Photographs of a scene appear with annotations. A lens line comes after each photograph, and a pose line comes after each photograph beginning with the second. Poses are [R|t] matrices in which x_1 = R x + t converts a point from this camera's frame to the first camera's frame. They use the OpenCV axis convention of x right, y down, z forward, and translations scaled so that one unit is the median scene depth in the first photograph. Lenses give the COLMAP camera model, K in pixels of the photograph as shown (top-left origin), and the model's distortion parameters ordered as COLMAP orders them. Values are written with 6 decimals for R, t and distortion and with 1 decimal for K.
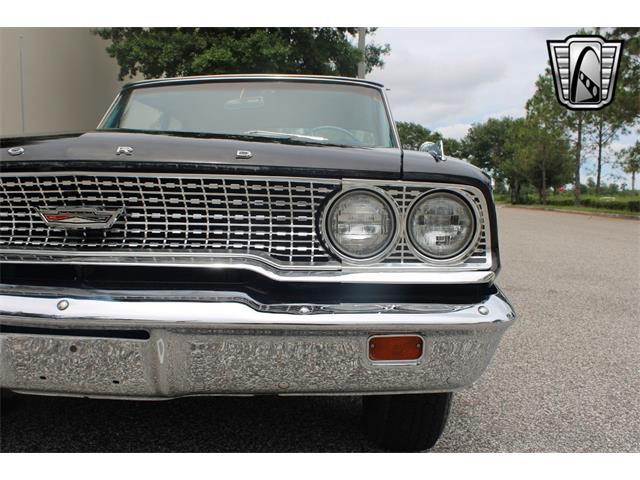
lens RADIAL K [[588.0, 0, 309.5], [0, 588.0, 240.2], [0, 0, 1]] dist [-0.166053, 0.179090]
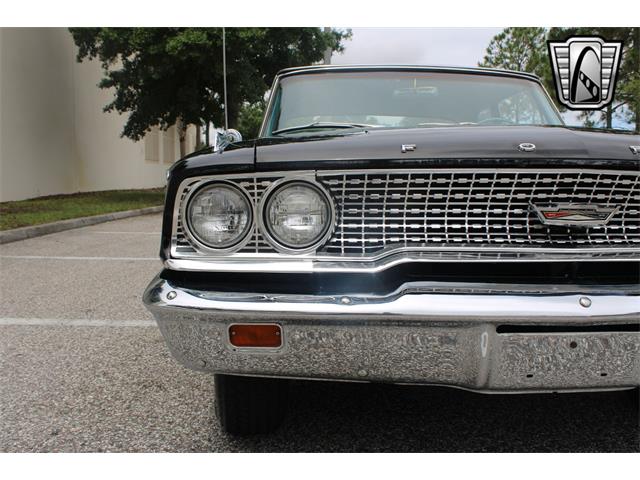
lens RADIAL K [[588.0, 0, 309.5], [0, 588.0, 240.2], [0, 0, 1]] dist [-0.166053, 0.179090]
pose [[0.993807, -0.014878, 0.110115, -0.499309], [0.011960, 0.999561, 0.027114, -0.014125], [-0.110470, -0.025629, 0.993549, 0.028755]]
